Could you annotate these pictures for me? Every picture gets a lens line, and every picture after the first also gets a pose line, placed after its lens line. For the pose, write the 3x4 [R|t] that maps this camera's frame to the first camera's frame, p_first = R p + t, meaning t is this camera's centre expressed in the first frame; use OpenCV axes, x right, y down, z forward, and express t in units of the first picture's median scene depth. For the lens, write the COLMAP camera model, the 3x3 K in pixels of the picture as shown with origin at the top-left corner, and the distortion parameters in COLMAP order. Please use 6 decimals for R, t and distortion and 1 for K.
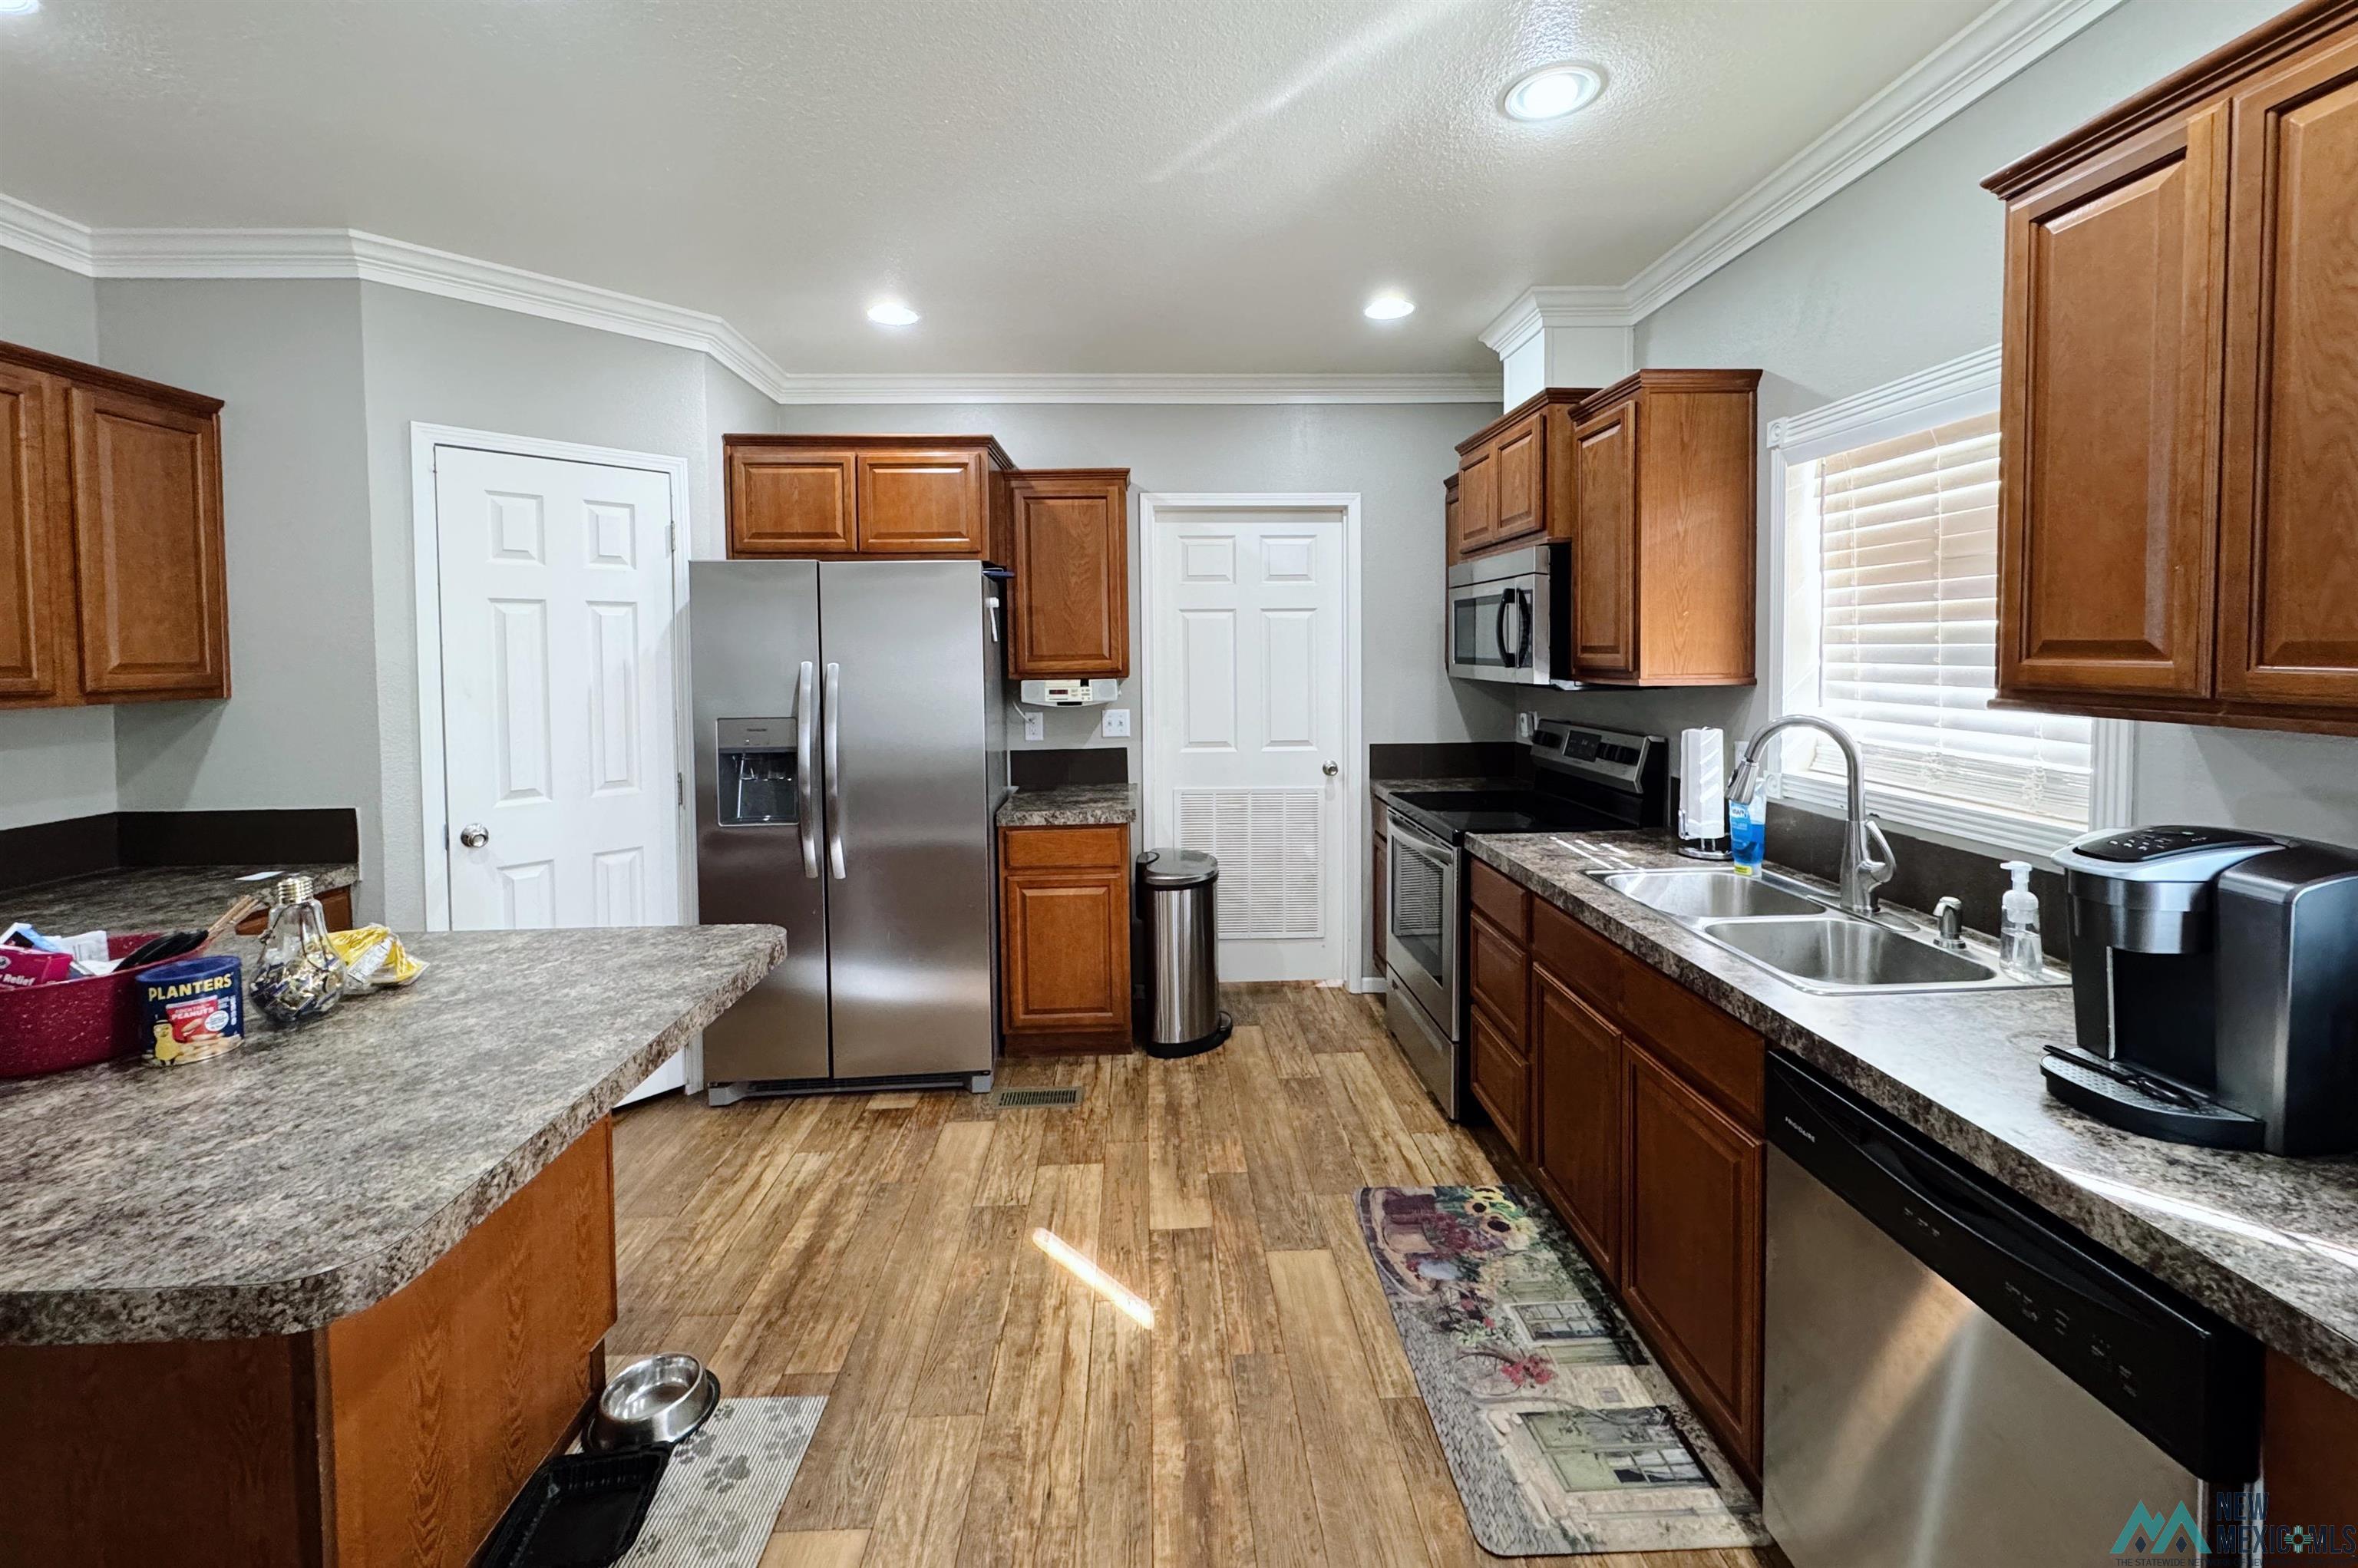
lens RADIAL K [[934.6, 0, 1175.2], [0, 934.6, 680.9], [0, 0, 1]] dist [-0.003978, 0.000614]
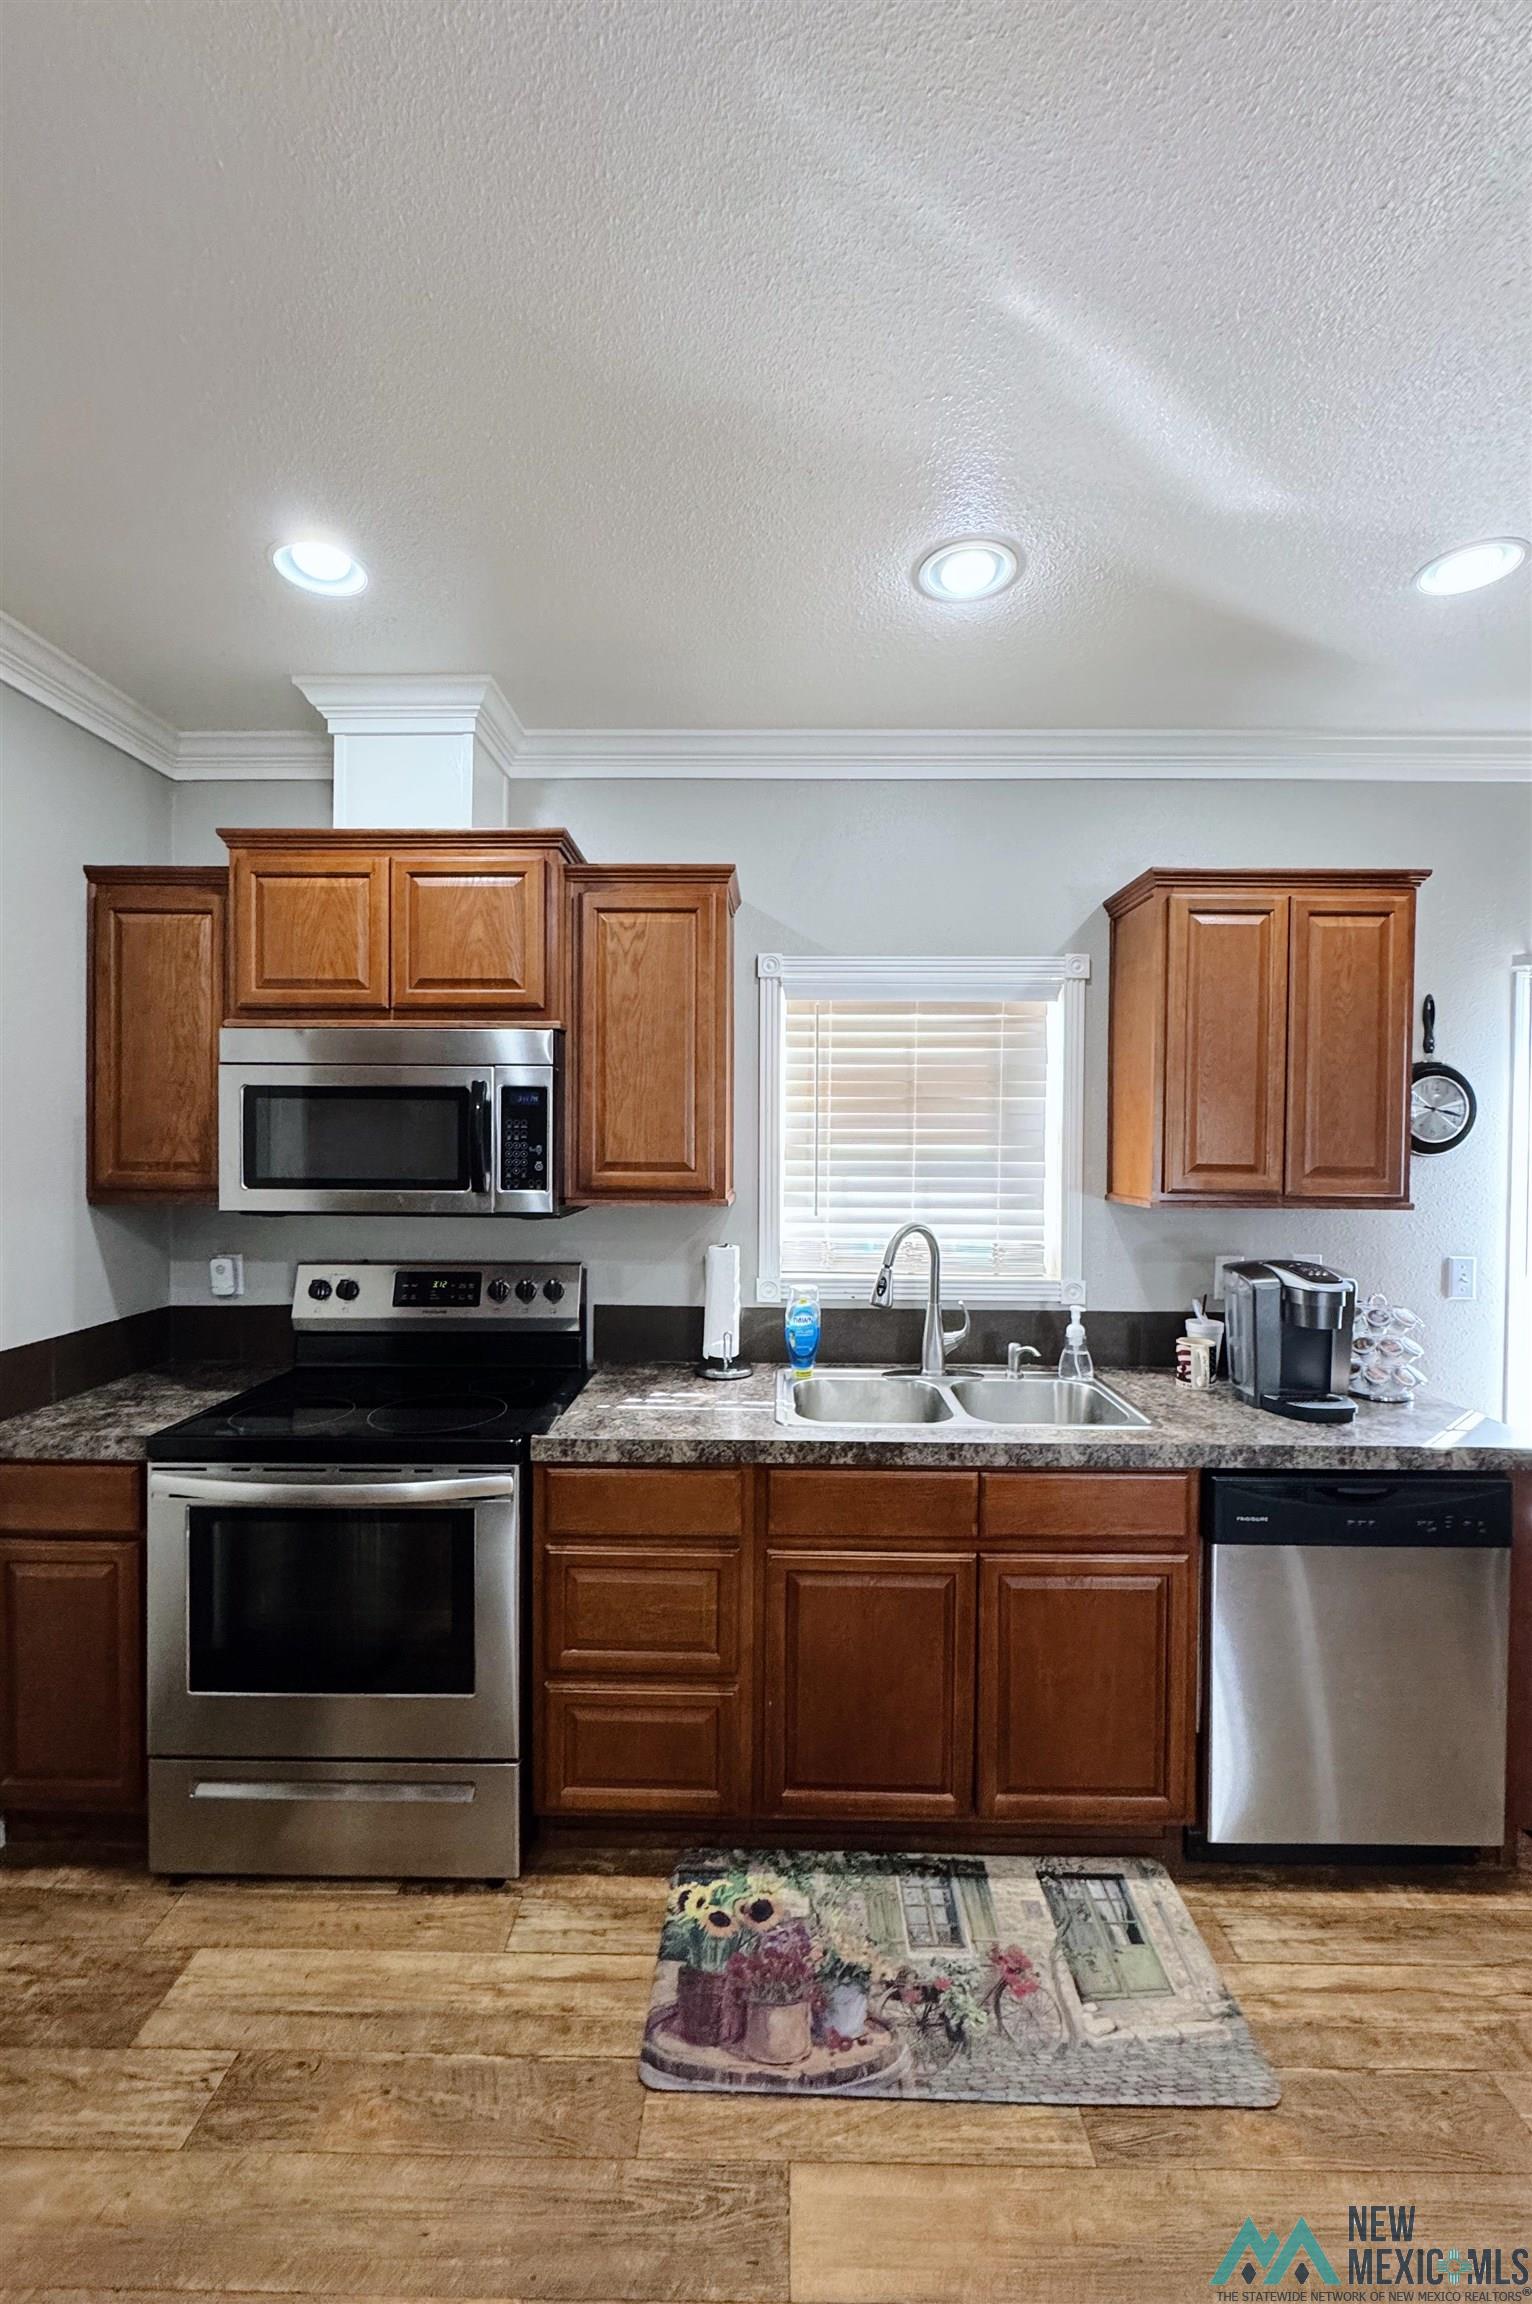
lens RADIAL K [[913.2, 0, 783.6], [0, 913.2, 1151.2], [0, 0, 1]] dist [-0.003978, 0.000614]
pose [[0.050091, -0.006280, 0.998725, -0.421203], [0.031078, 0.999506, 0.004726, -0.055385], [-0.998261, 0.030802, 0.050261, 0.950087]]
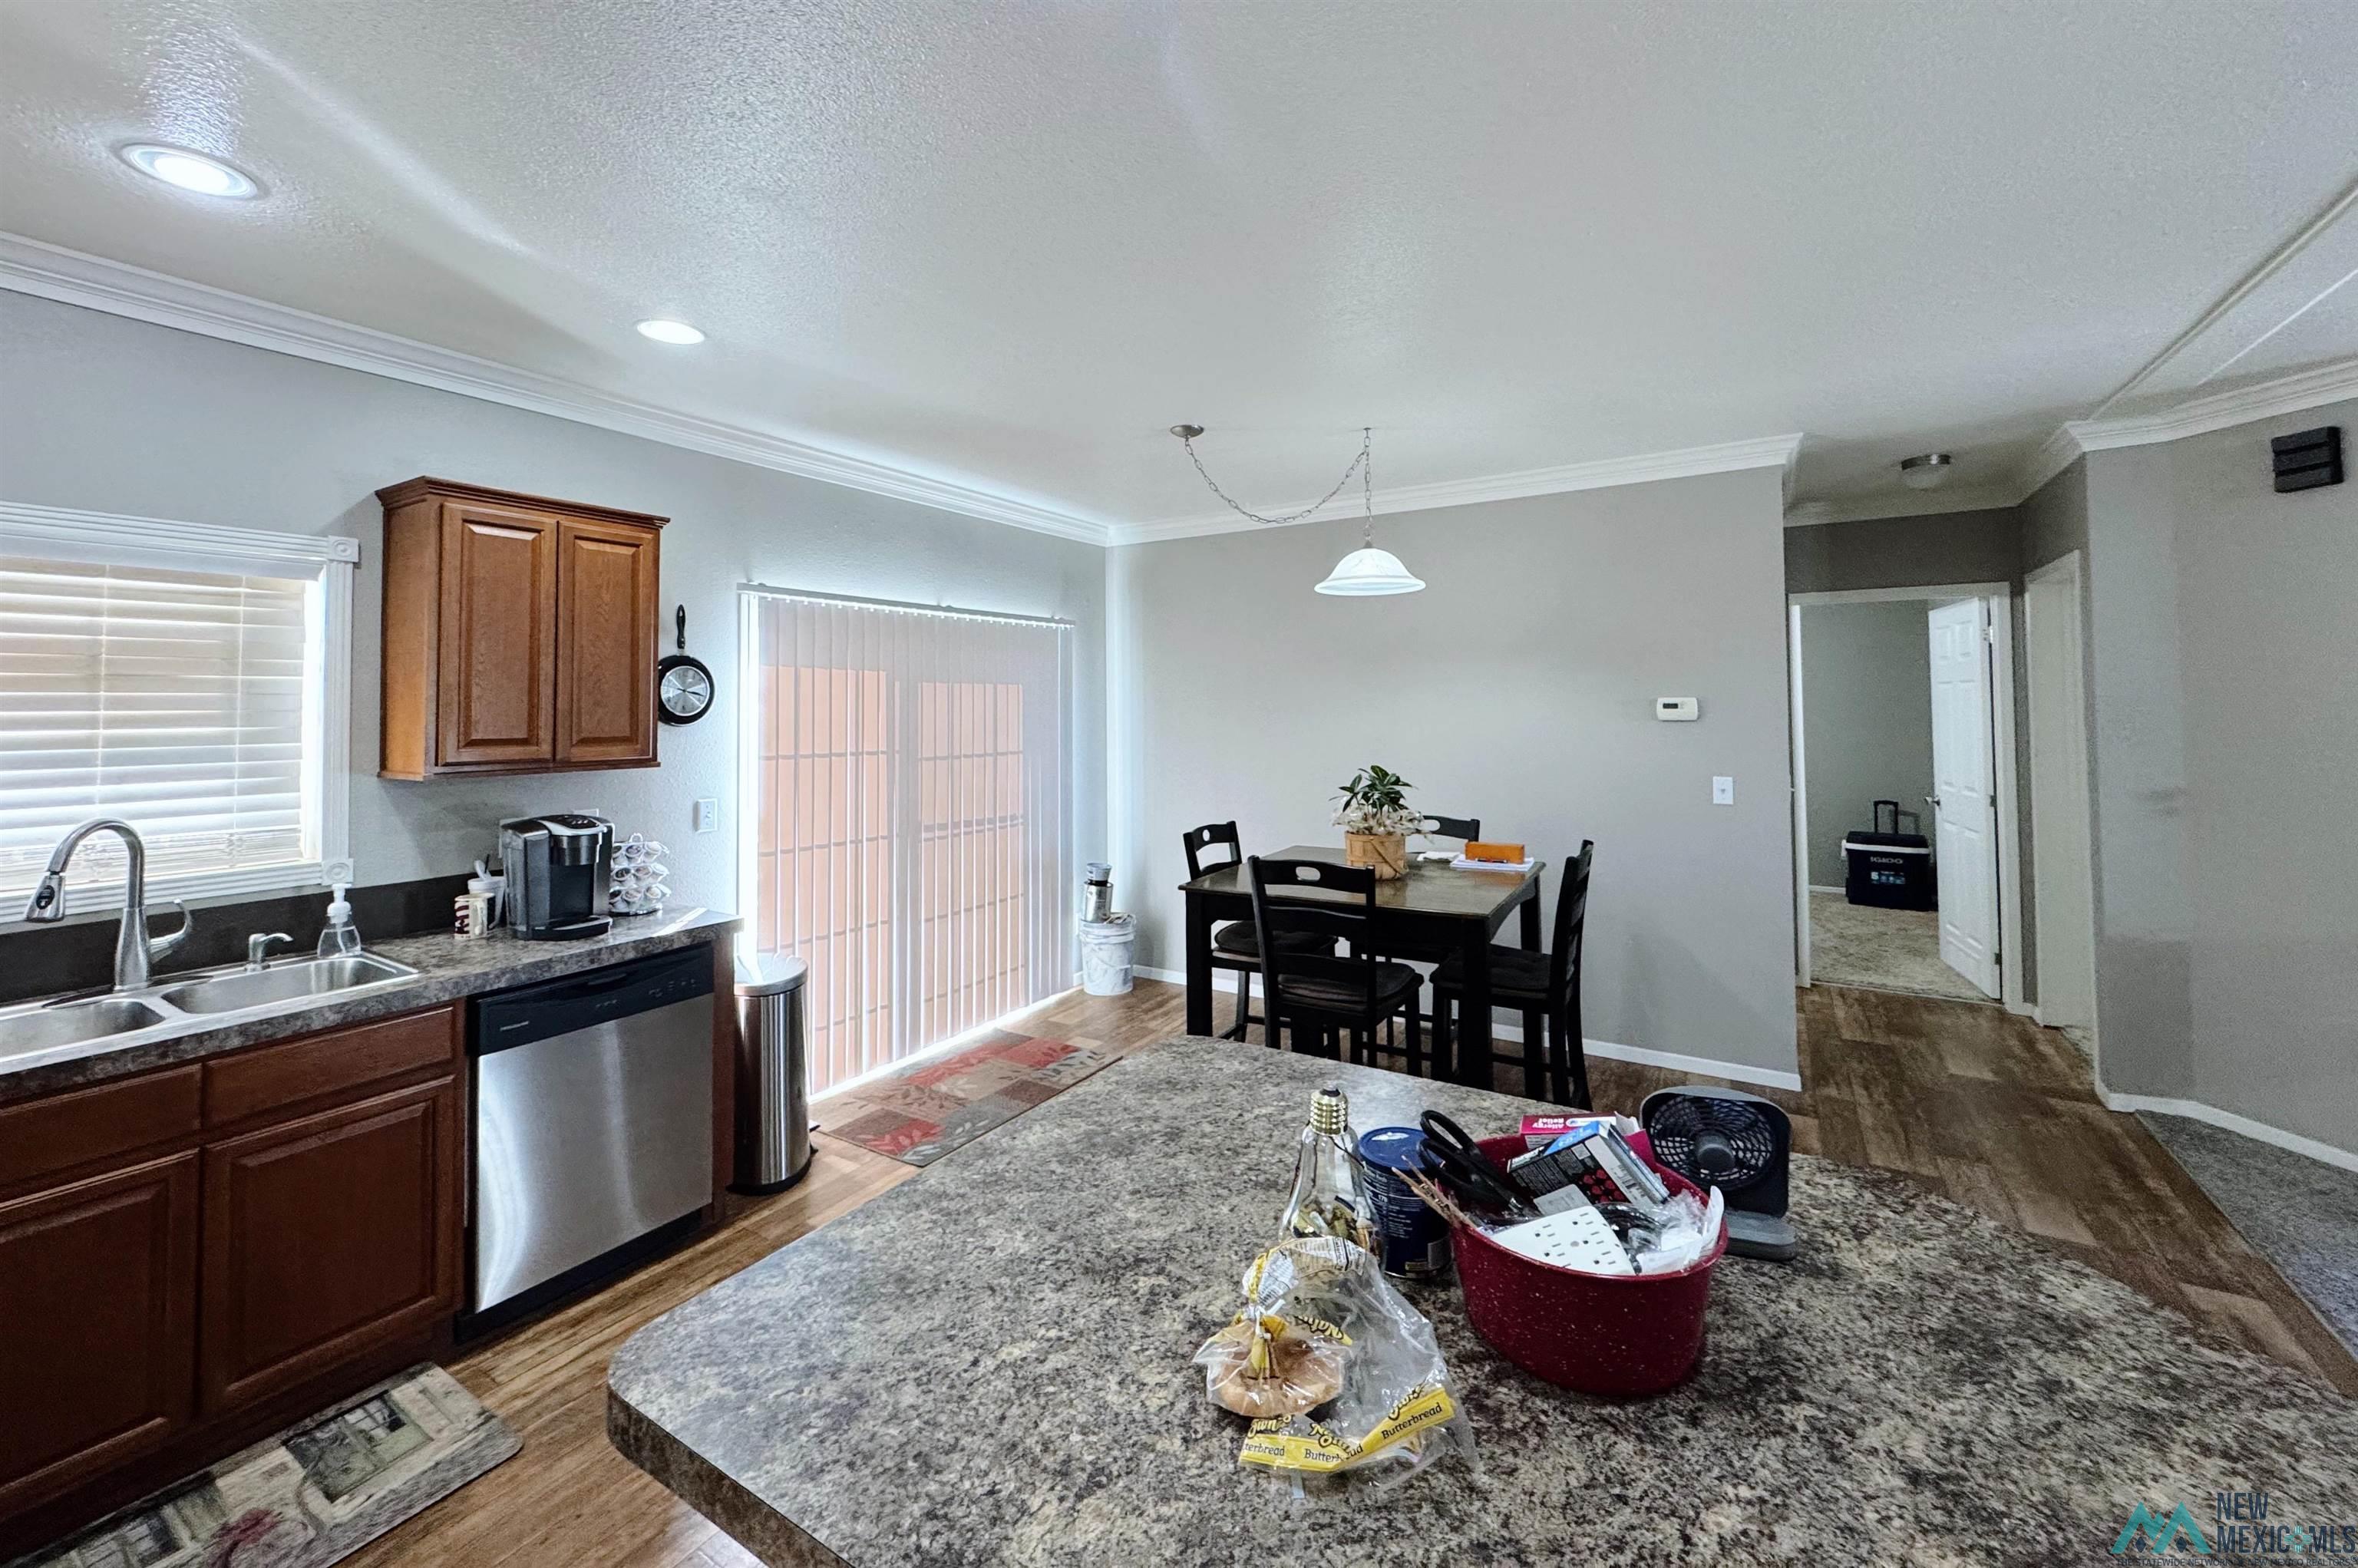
lens RADIAL K [[934.6, 0, 1170.7], [0, 934.6, 682.1], [0, 0, 1]] dist [-0.003978, 0.000614]
pose [[-0.818751, 0.031422, 0.573289, -0.773697], [0.037543, 0.999294, -0.001153, -0.059442], [-0.572921, 0.020579, -0.819352, 1.001952]]
